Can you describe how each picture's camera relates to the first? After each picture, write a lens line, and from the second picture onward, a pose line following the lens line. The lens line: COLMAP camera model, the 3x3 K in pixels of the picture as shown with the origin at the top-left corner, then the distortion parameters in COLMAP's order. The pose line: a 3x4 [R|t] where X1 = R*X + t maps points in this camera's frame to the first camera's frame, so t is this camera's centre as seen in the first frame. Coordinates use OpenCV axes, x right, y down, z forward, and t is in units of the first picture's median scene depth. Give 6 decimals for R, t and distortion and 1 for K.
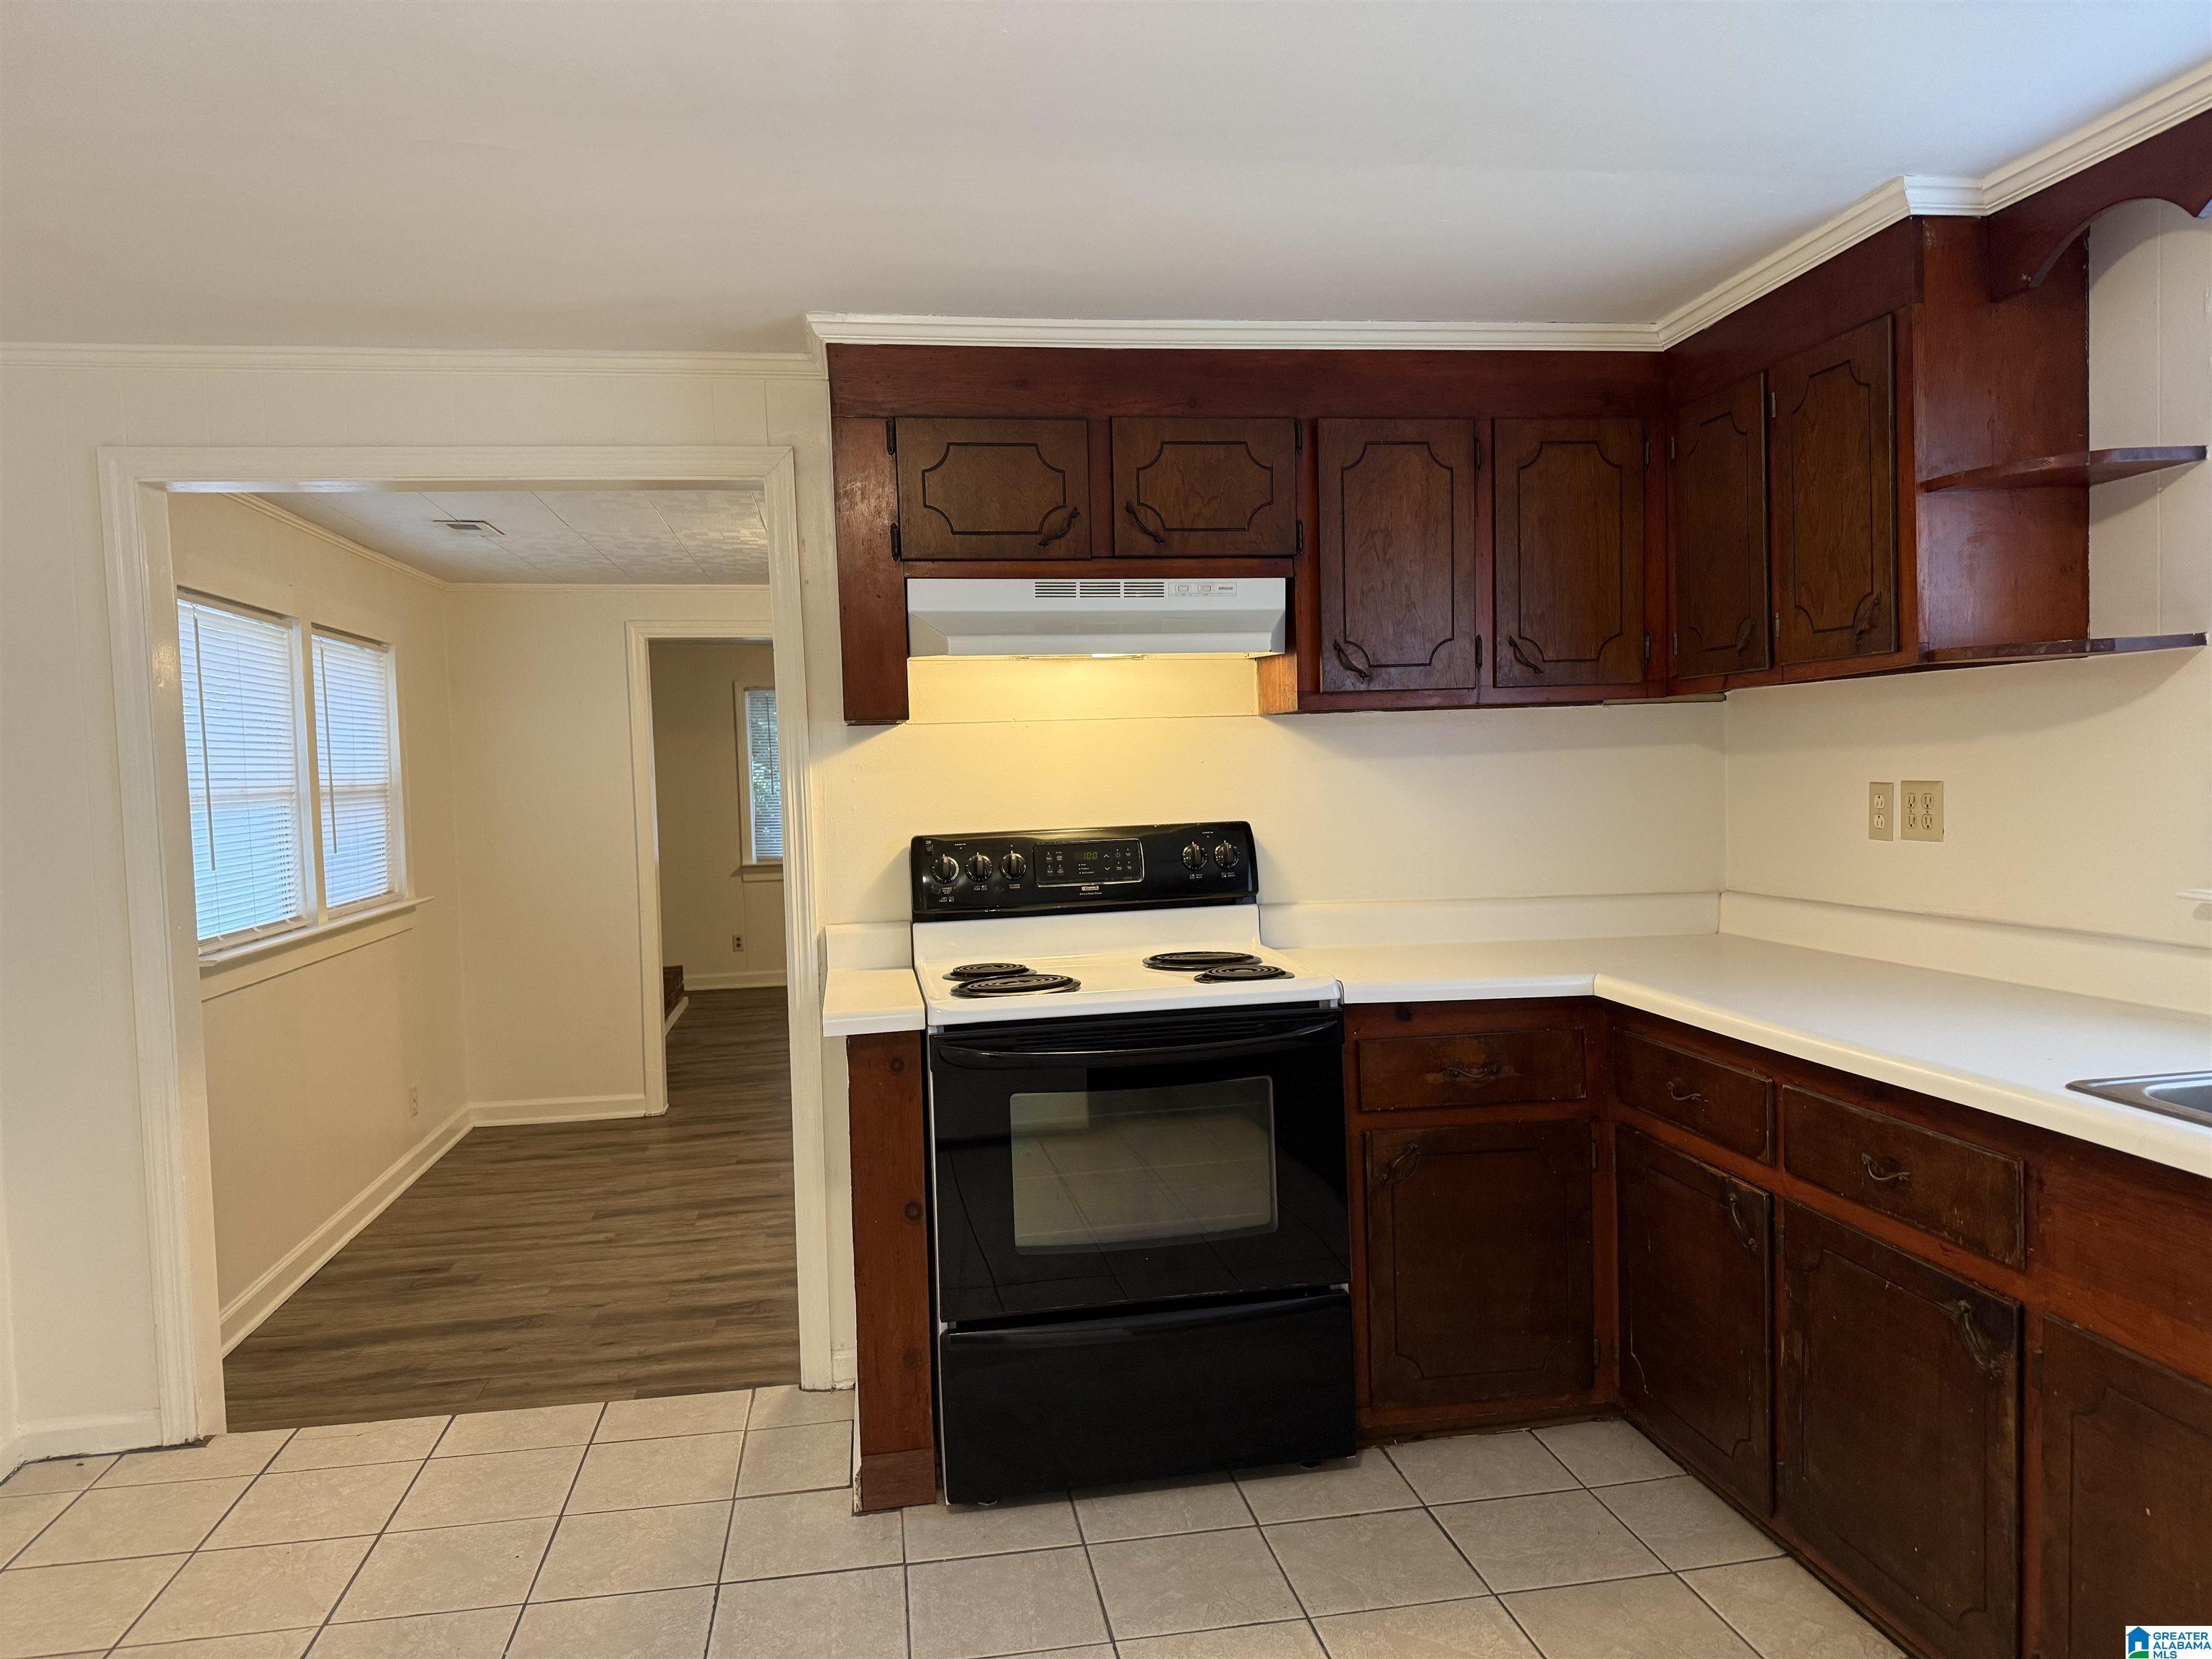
lens RADIAL K [[1543.9, 0, 1106.0], [0, 1543.9, 829.5], [0, 0, 1]] dist [0.055531, -0.072356]
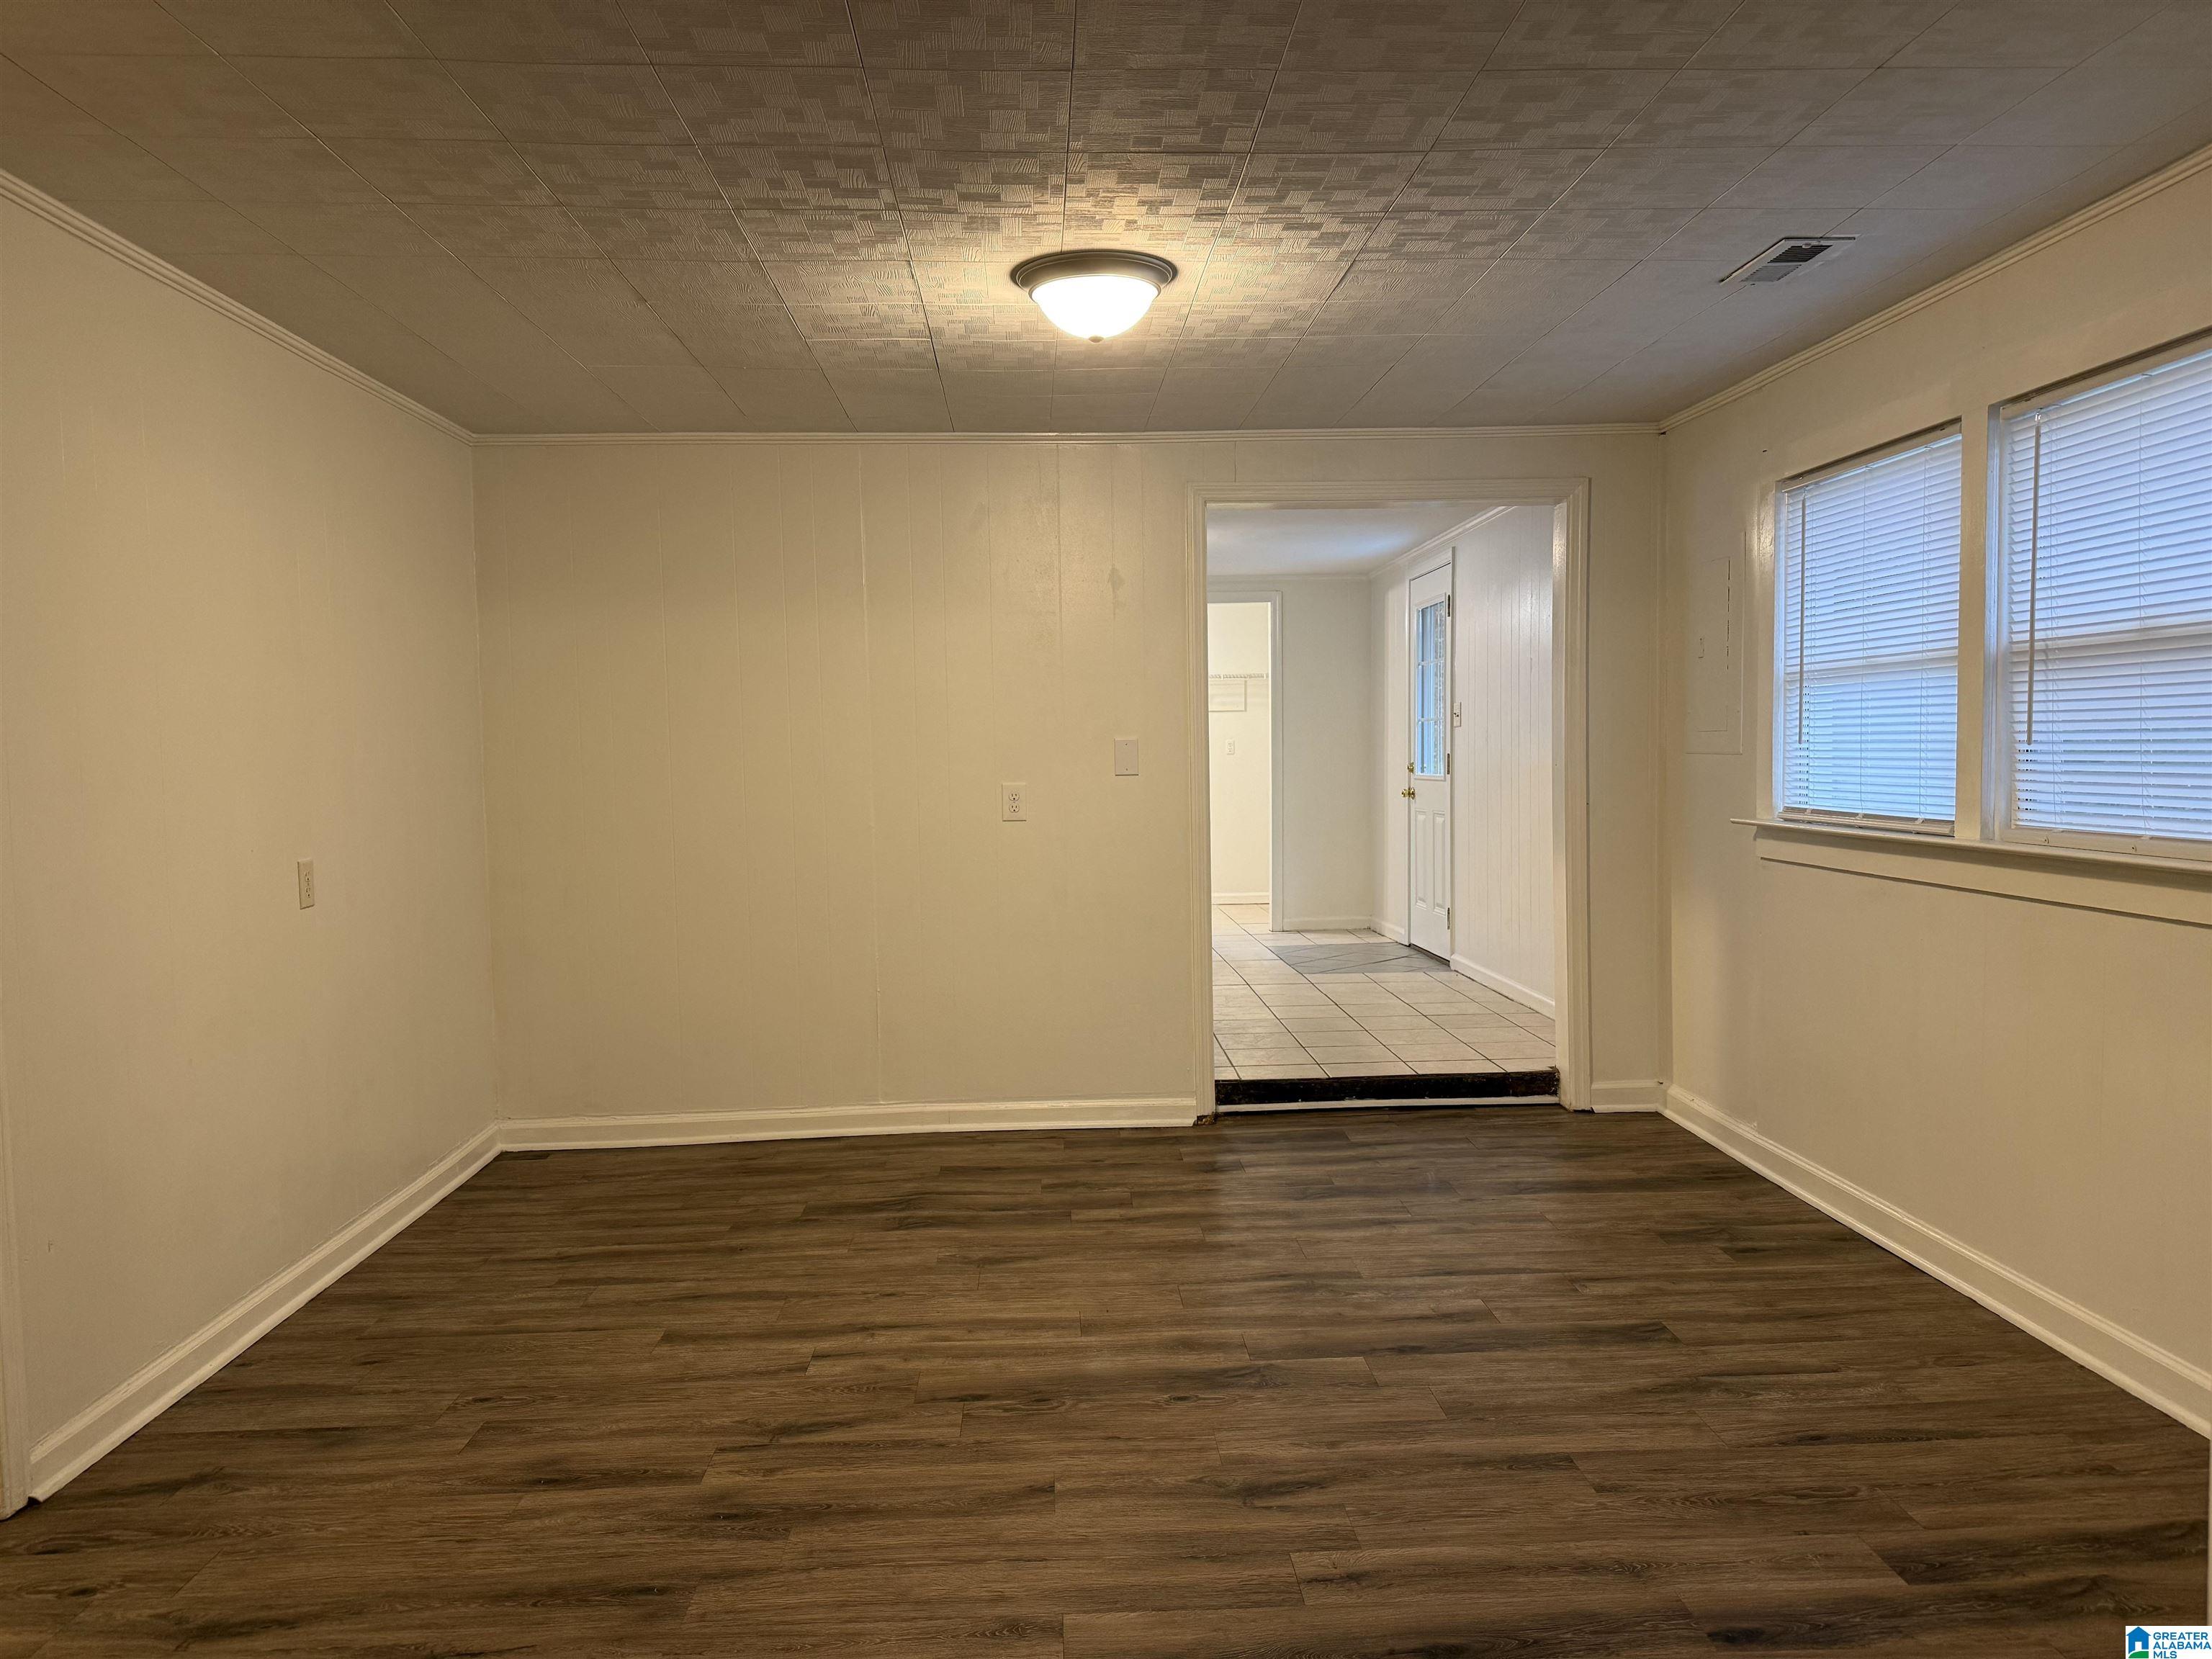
lens RADIAL K [[1543.9, 0, 1106.0], [0, 1543.9, 829.5], [0, 0, 1]] dist [0.055531, -0.072356]
pose [[-0.992347, 0.047072, 0.114157, -0.194863], [0.057207, 0.994548, 0.087190, -0.030353], [-0.109430, 0.093053, -0.989629, 1.776496]]
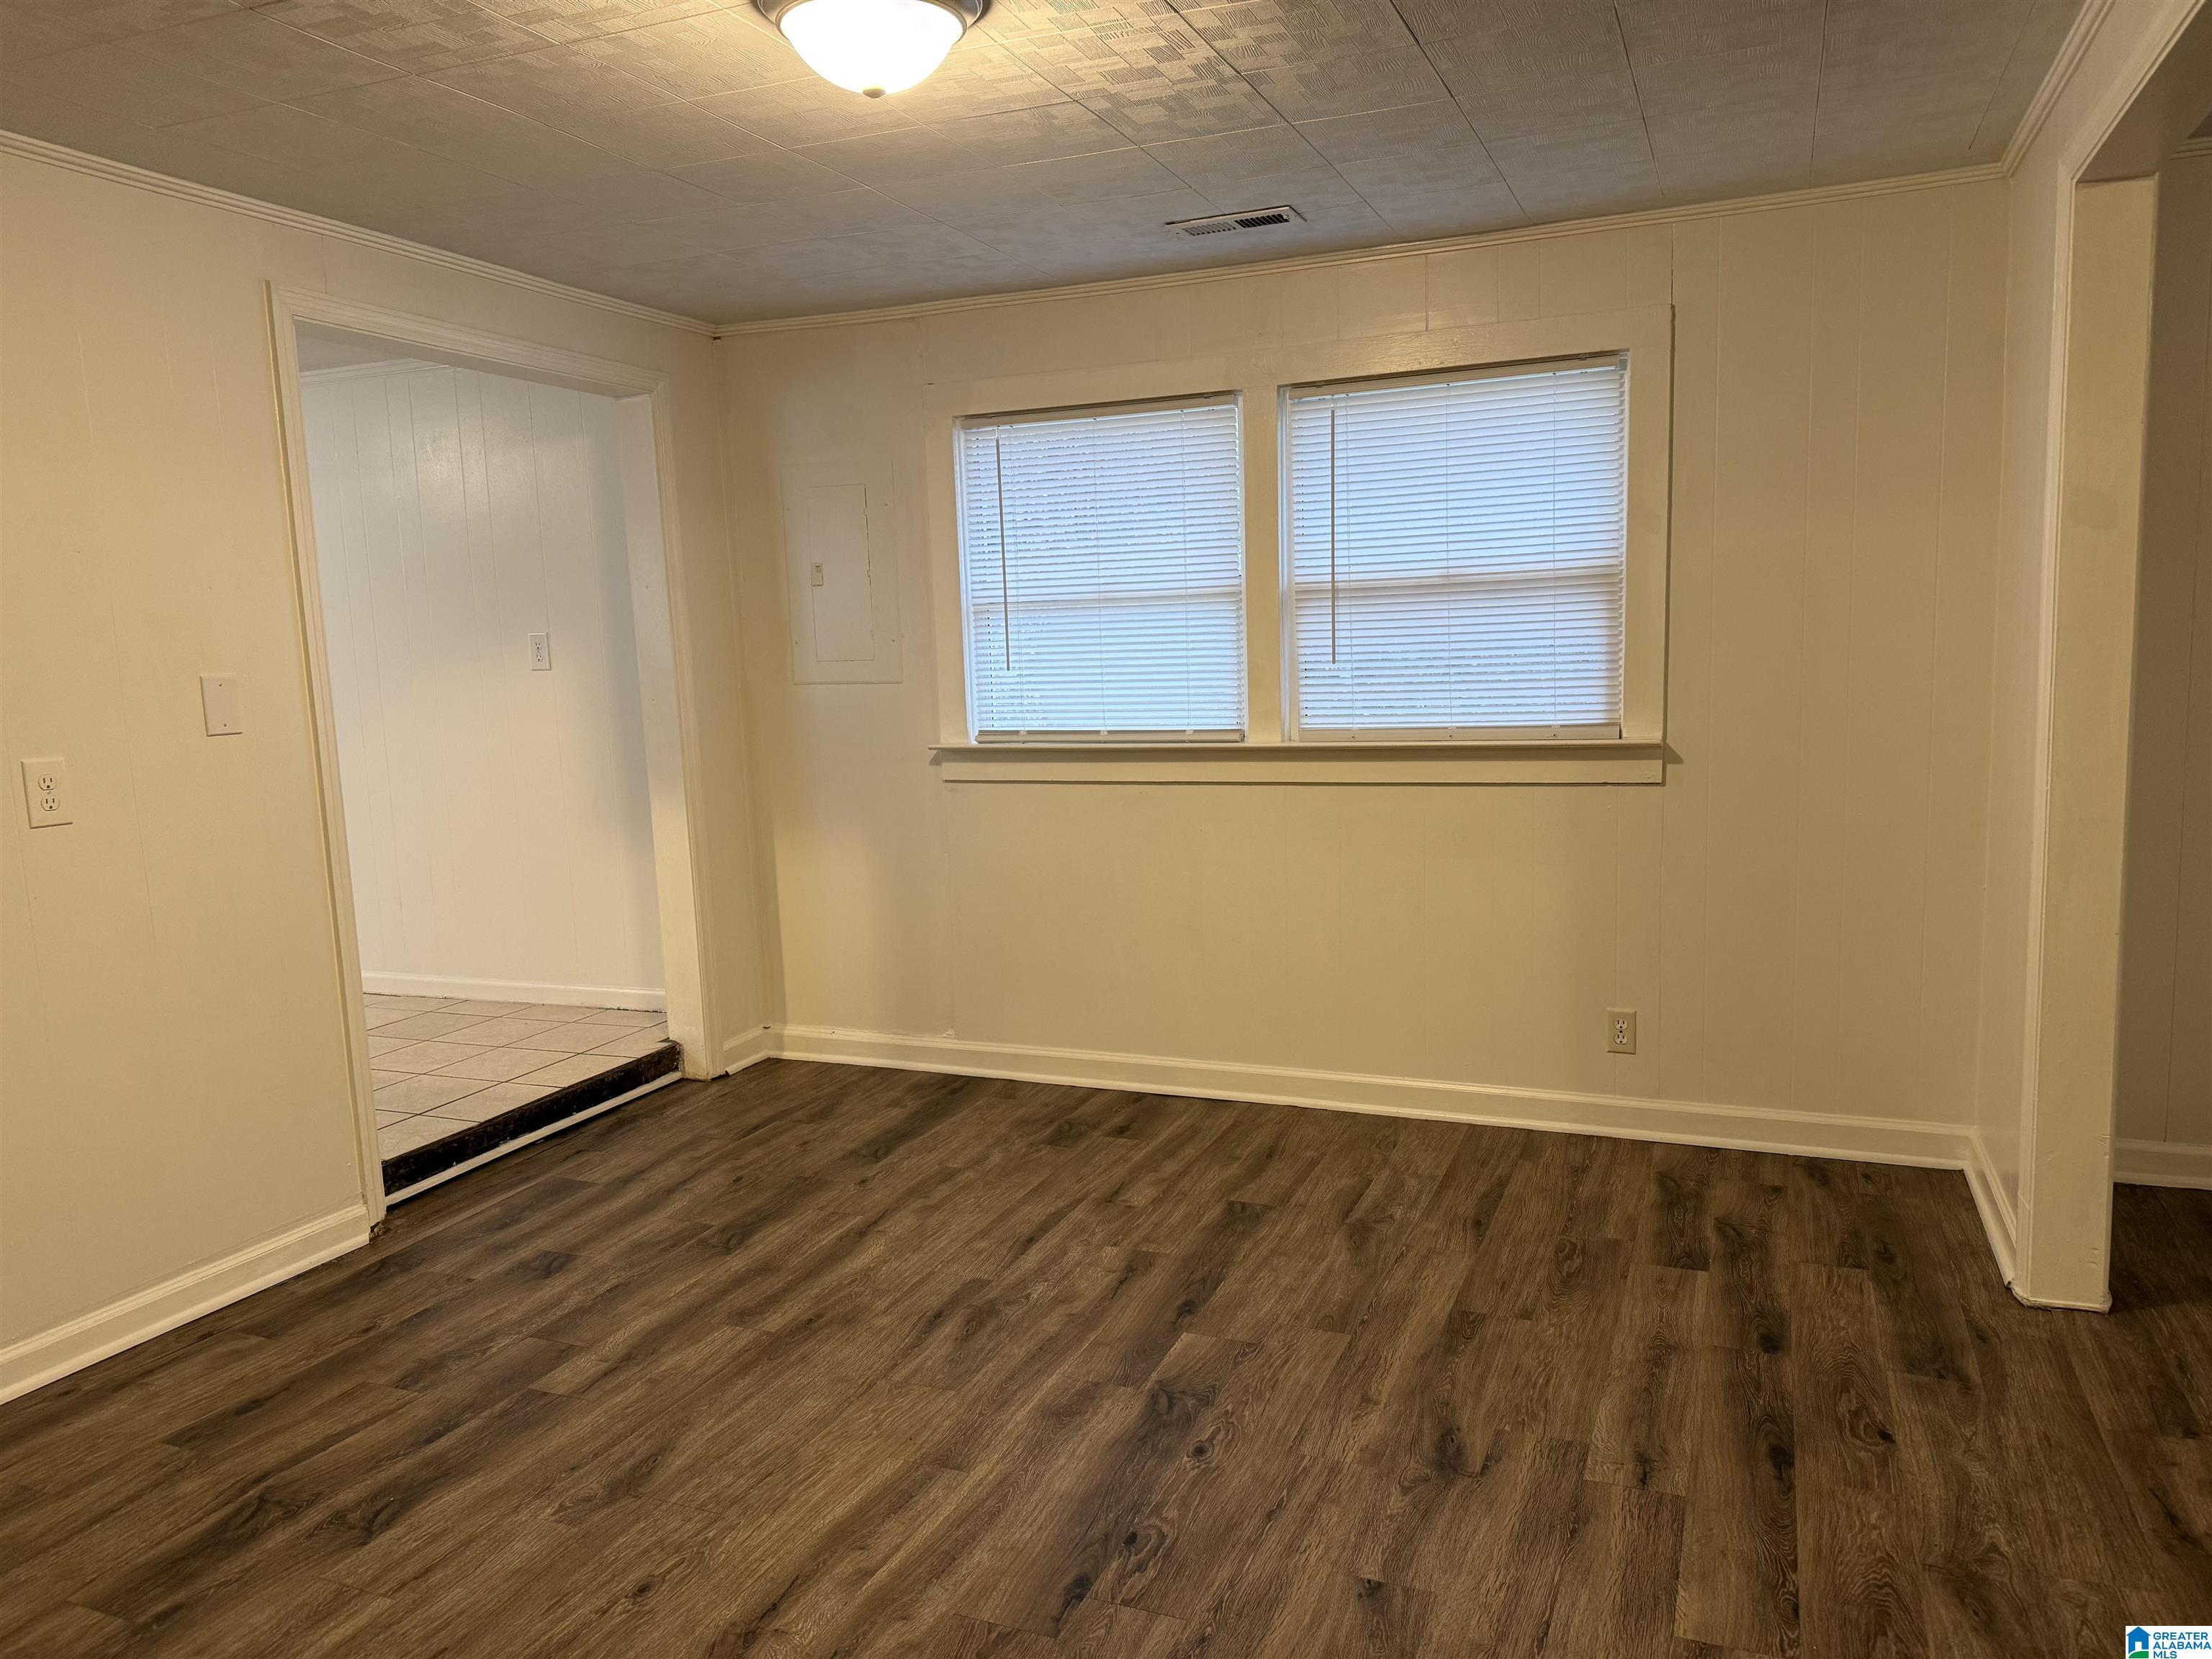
lens RADIAL K [[1560.8, 0, 1108.3], [0, 1560.8, 831.5], [0, 0, 1]] dist [0.166935, -0.290909]
pose [[-0.525164, 0.163477, -0.835151, 0.299018], [0.020759, 0.983544, 0.179471, -0.052583], [0.850748, 0.076914, -0.519916, 1.410232]]
